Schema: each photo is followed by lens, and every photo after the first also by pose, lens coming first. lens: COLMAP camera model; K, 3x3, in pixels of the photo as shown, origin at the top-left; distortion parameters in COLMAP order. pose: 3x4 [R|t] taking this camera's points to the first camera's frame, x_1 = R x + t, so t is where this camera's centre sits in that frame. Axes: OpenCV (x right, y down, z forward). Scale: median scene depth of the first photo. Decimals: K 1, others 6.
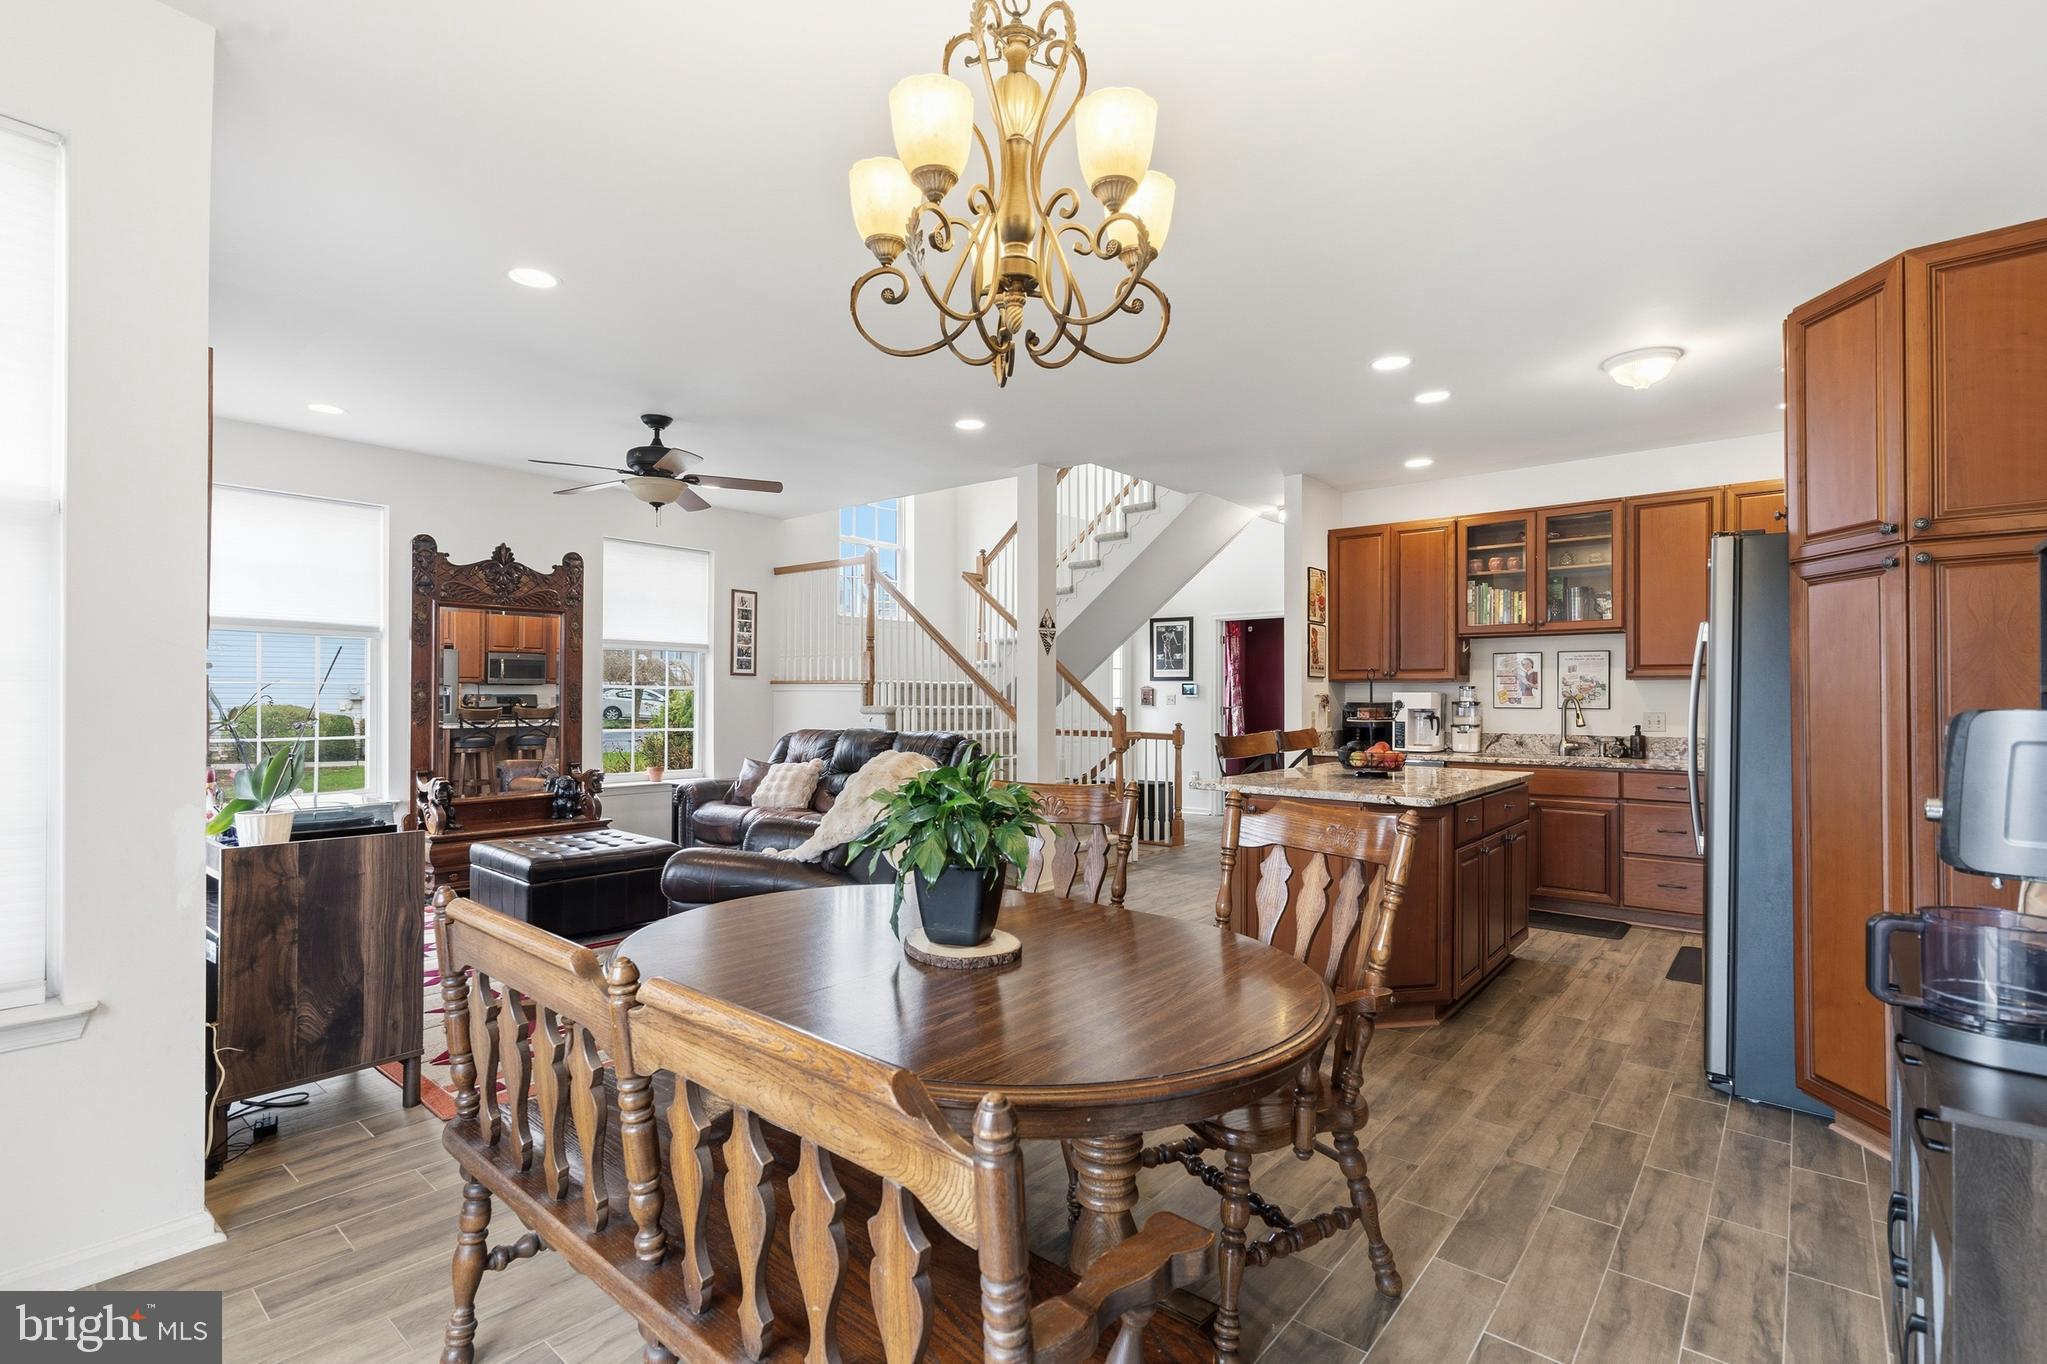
lens RADIAL K [[943.9, 0, 1018.9], [0, 943.9, 688.8], [0, 0, 1]] dist [0.000051, 0.000236]
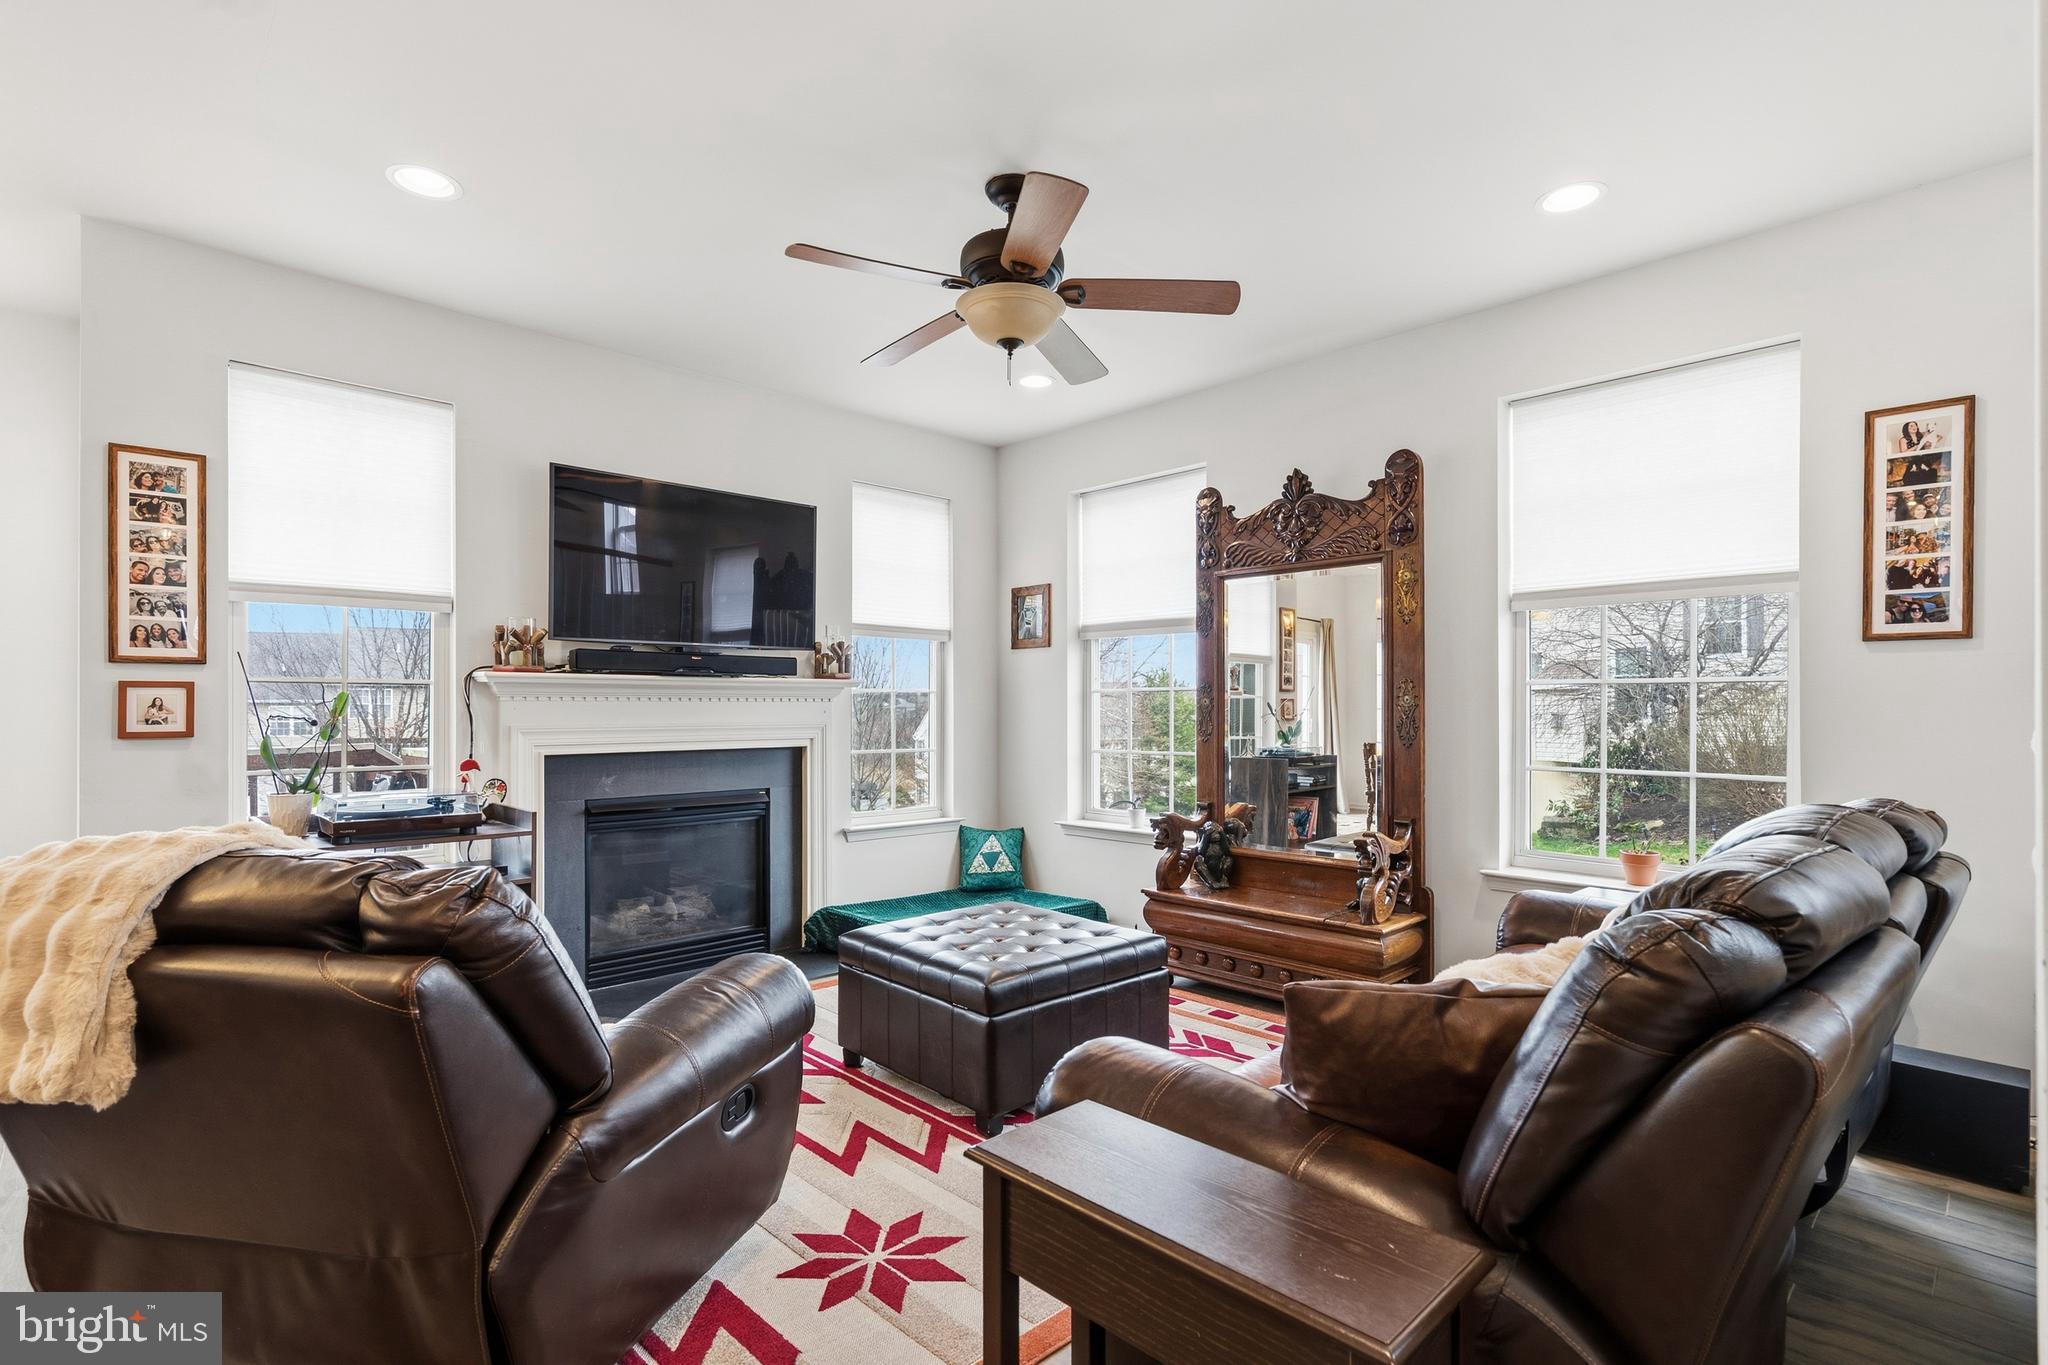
lens RADIAL K [[944.4, 0, 1029.3], [0, 944.4, 713.8], [0, 0, 1]] dist [0.000051, 0.000236]
pose [[-0.113215, 0.000106, -0.993571, 0.129814], [0.005978, 0.999982, -0.000574, 0.015342], [0.993553, -0.006005, -0.113213, 0.902571]]
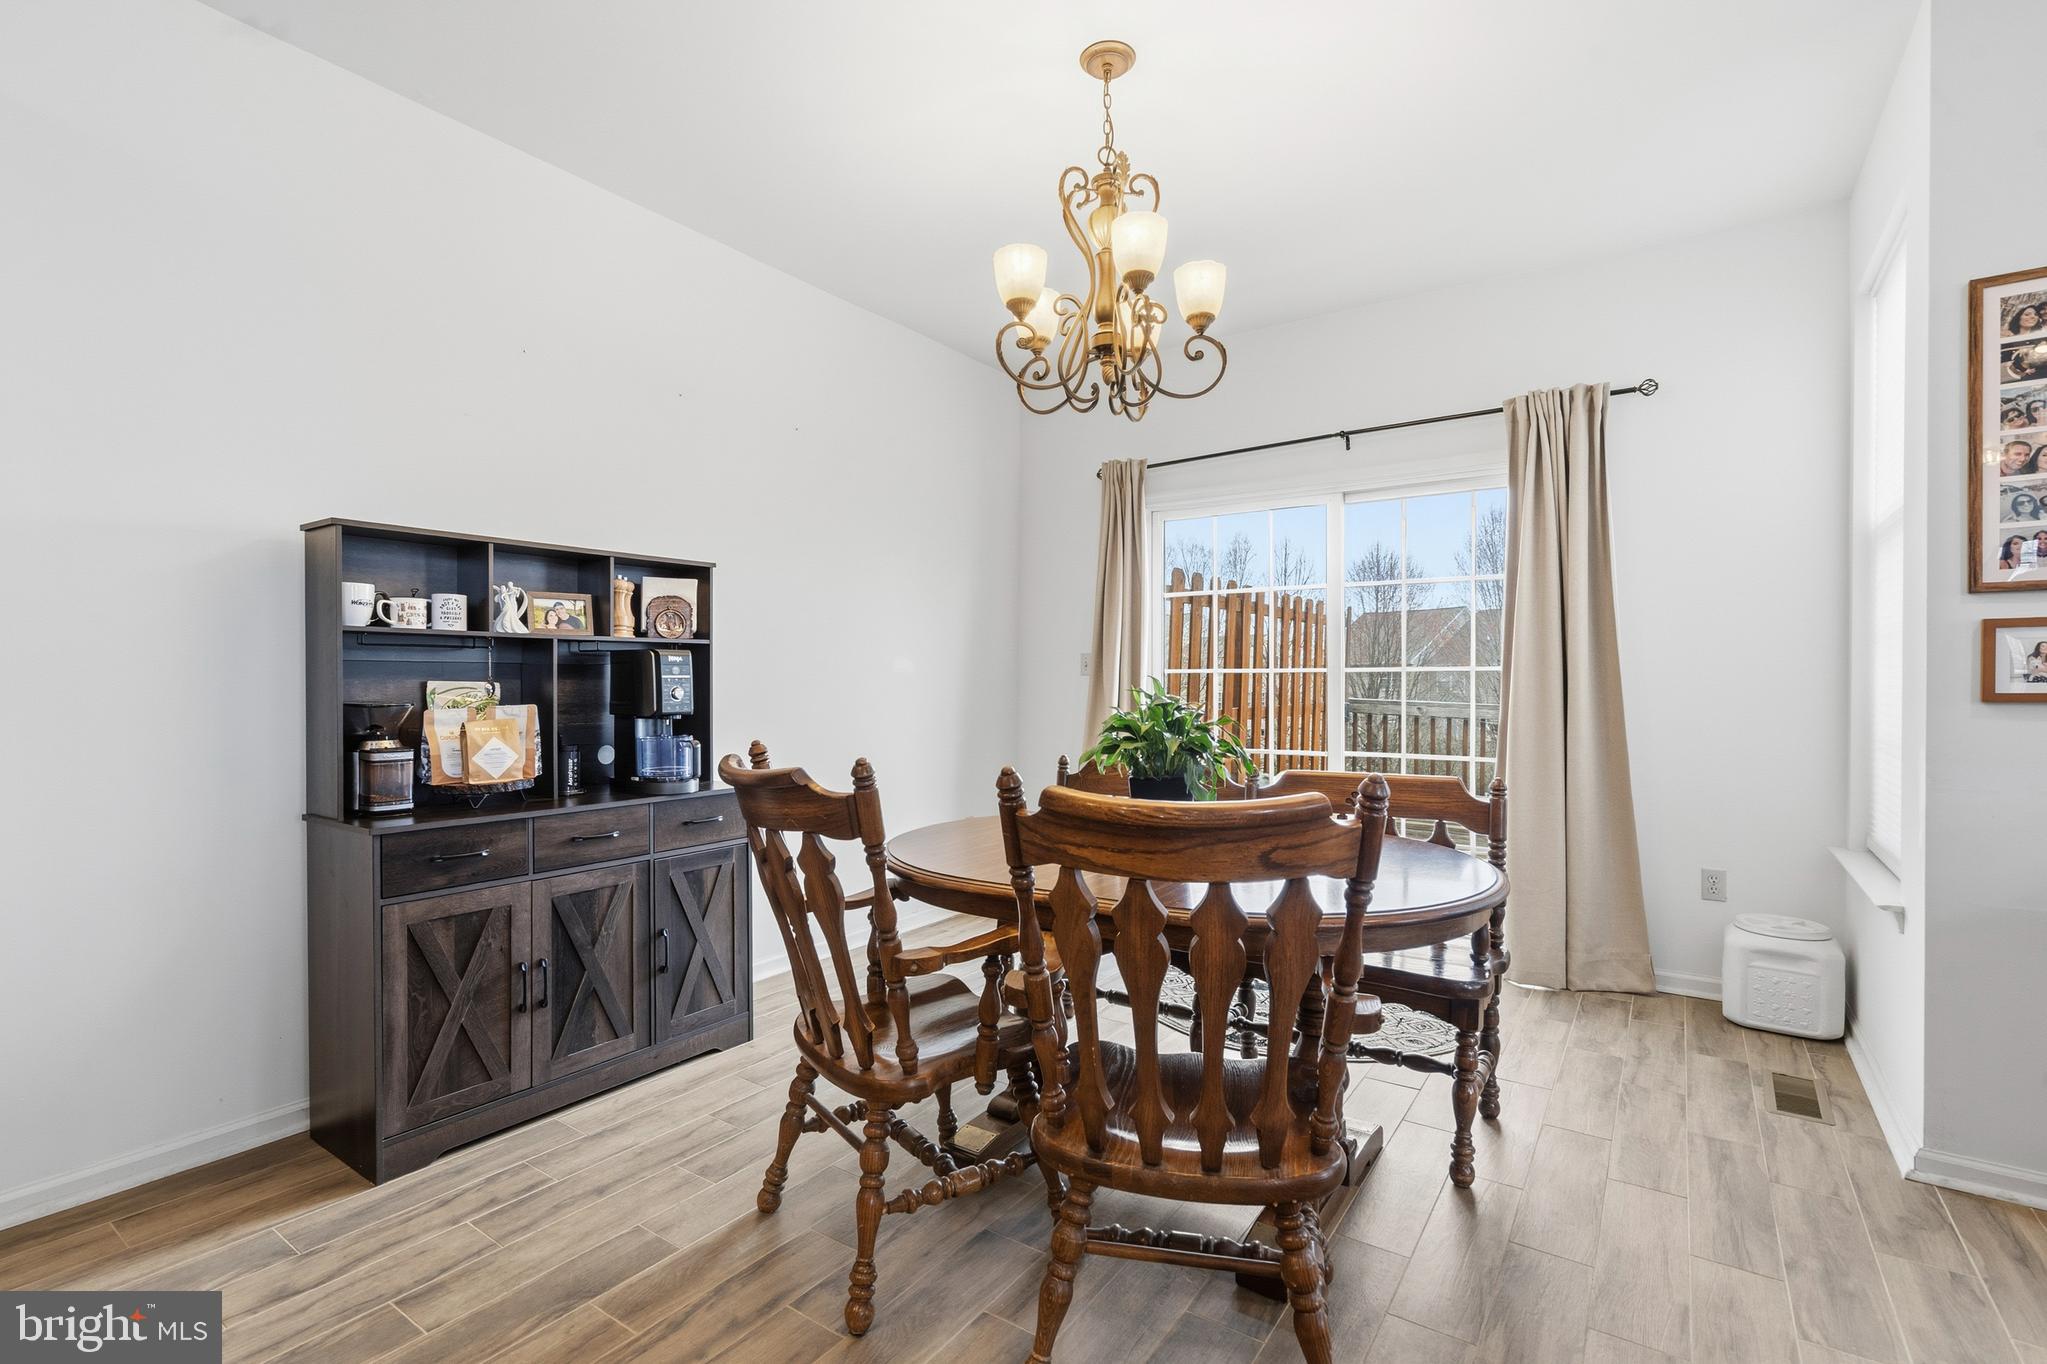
lens RADIAL K [[943.9, 0, 1017.4], [0, 943.9, 677.2], [0, 0, 1]] dist [0.000051, 0.000236]
pose [[-0.996219, -0.007224, -0.086572, 0.070897], [-0.006168, 0.999903, -0.012462, 0.022485], [0.086654, -0.011881, -0.996168, 0.681790]]
